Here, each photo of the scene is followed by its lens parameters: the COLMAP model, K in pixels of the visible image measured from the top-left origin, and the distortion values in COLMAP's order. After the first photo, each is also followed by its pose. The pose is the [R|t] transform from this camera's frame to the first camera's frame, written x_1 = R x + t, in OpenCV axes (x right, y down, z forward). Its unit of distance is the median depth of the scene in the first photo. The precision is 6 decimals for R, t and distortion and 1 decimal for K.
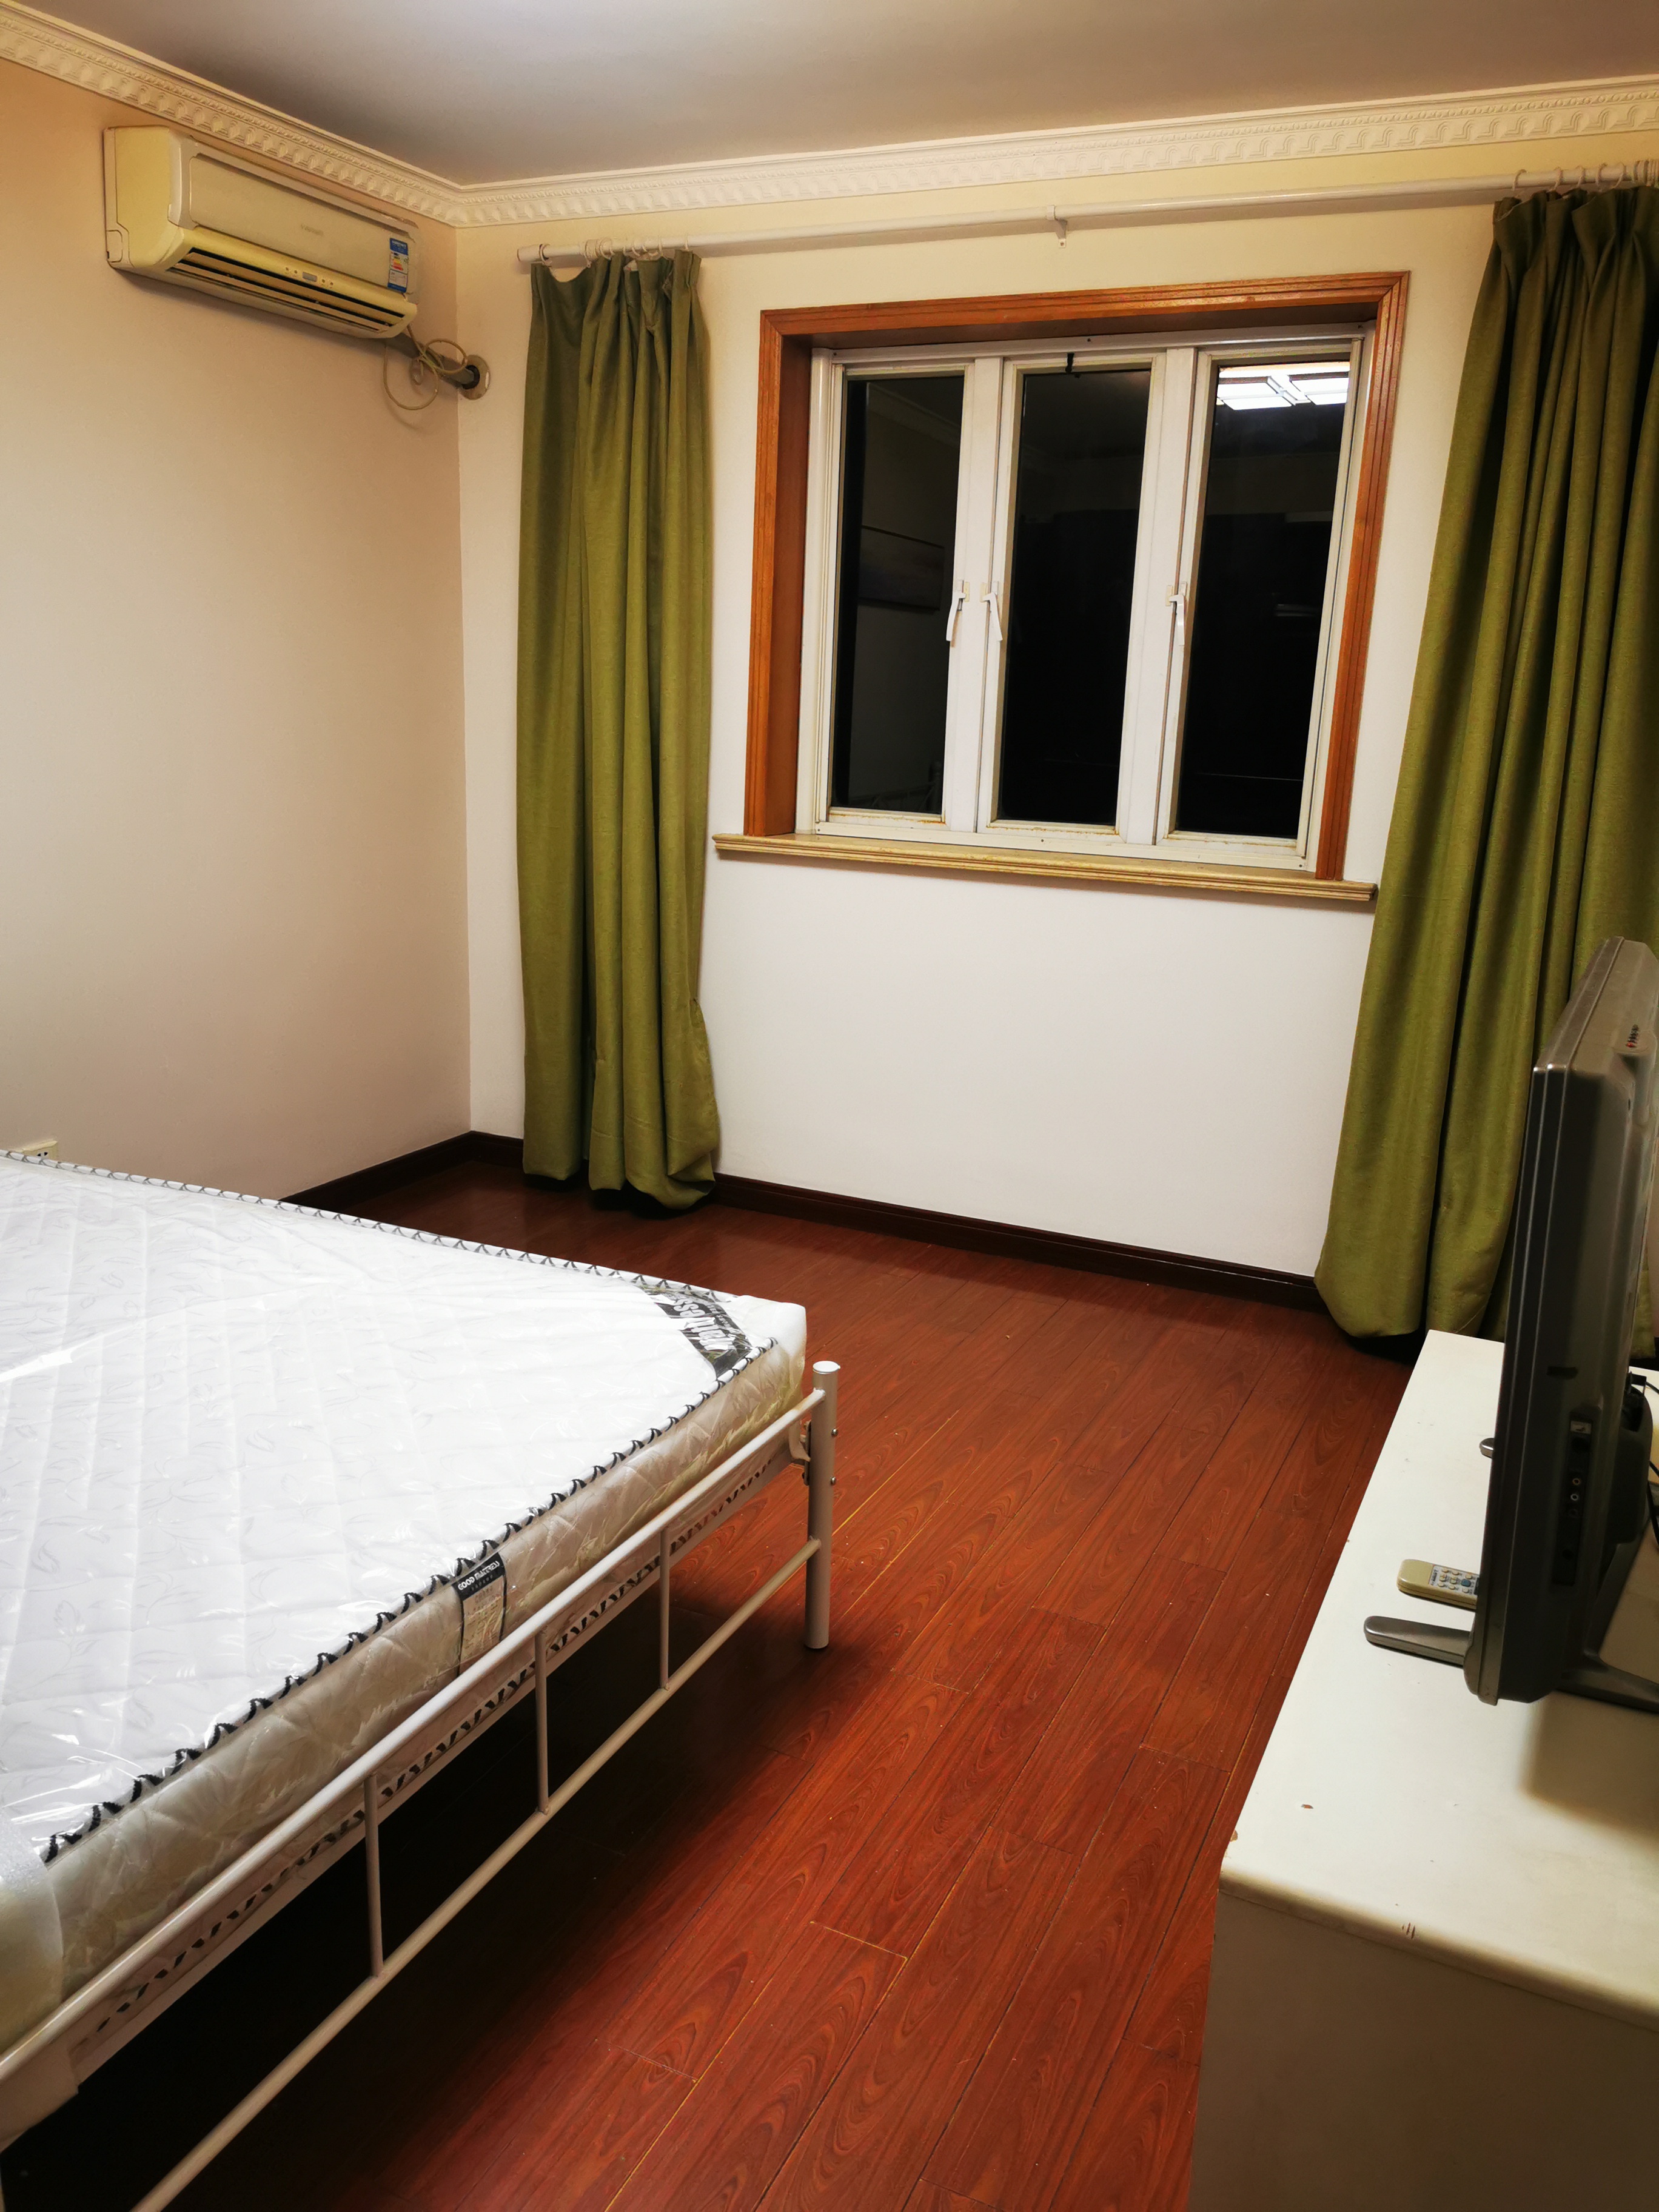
lens RADIAL K [[1736.5, 0, 830.4], [0, 1736.5, 1115.2], [0, 0, 1]] dist [0.017325, -0.019873]
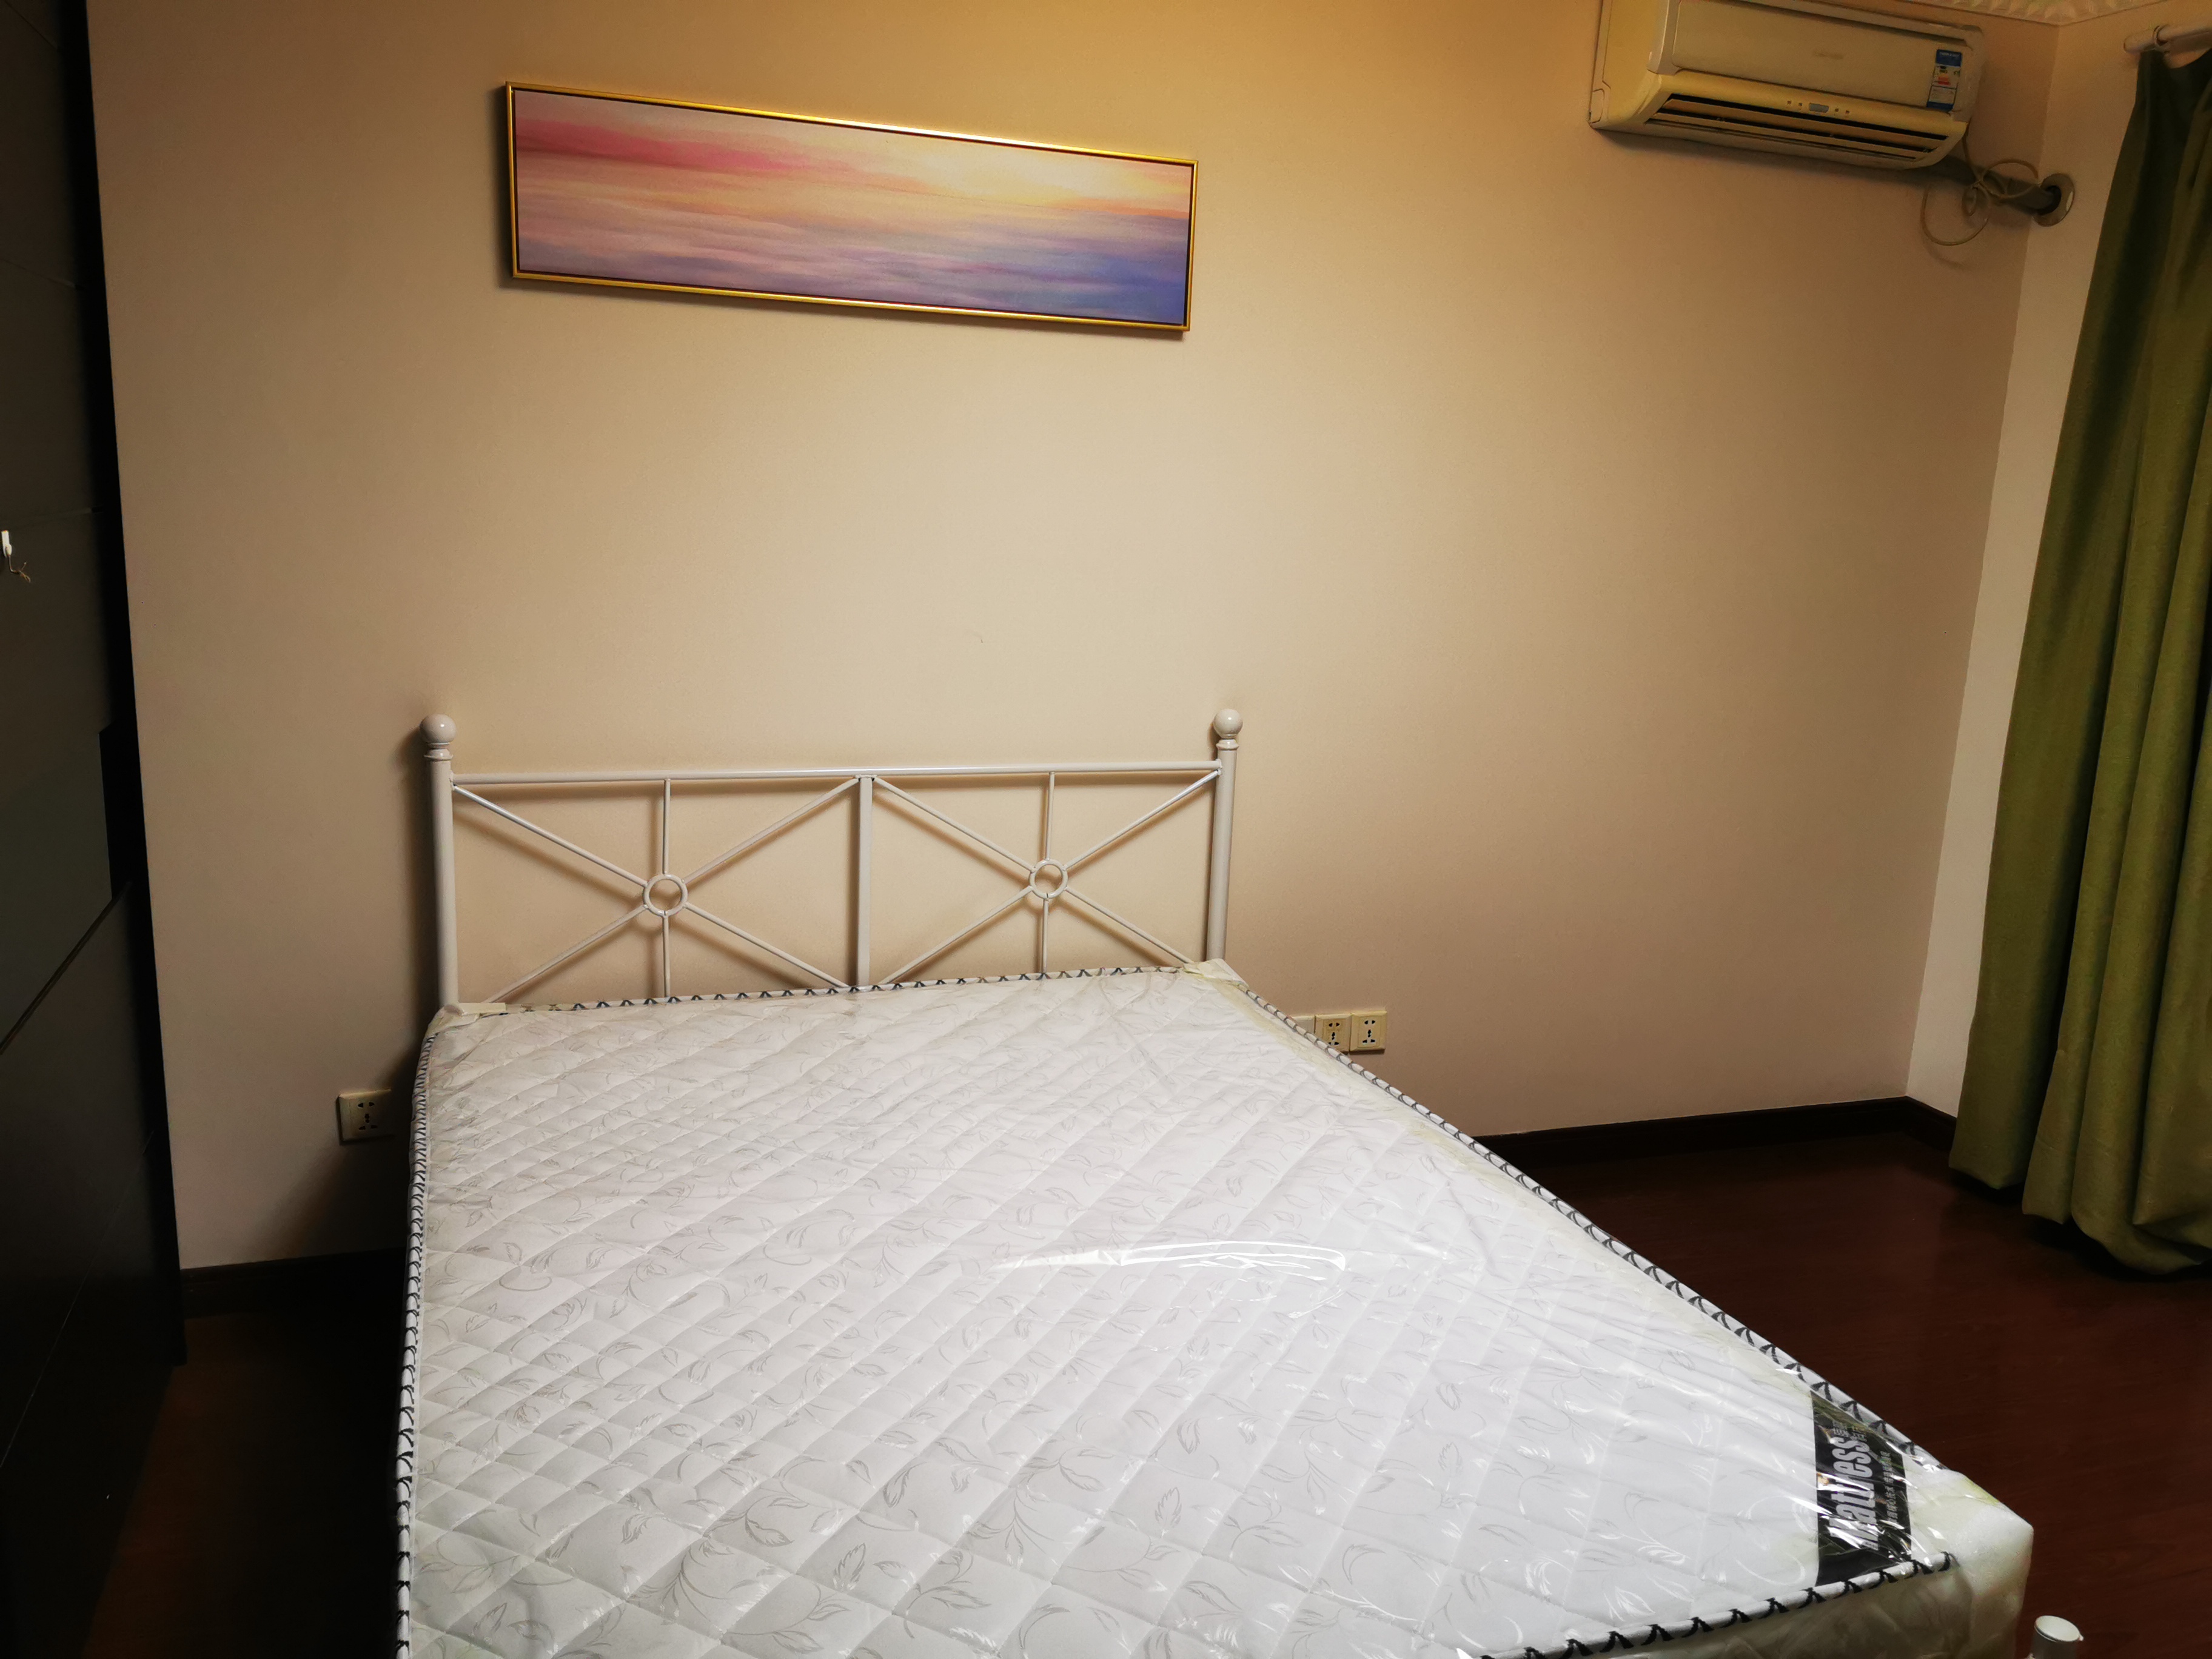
lens RADIAL K [[1736.5, 0, 1111.8], [0, 1736.5, 814.0], [0, 0, 1]] dist [0.017325, -0.019873]
pose [[0.709136, 0.129072, -0.693157, 0.098678], [-0.193578, 0.980964, -0.015376, -0.045247], [0.677977, 0.145083, 0.720623, 0.165360]]
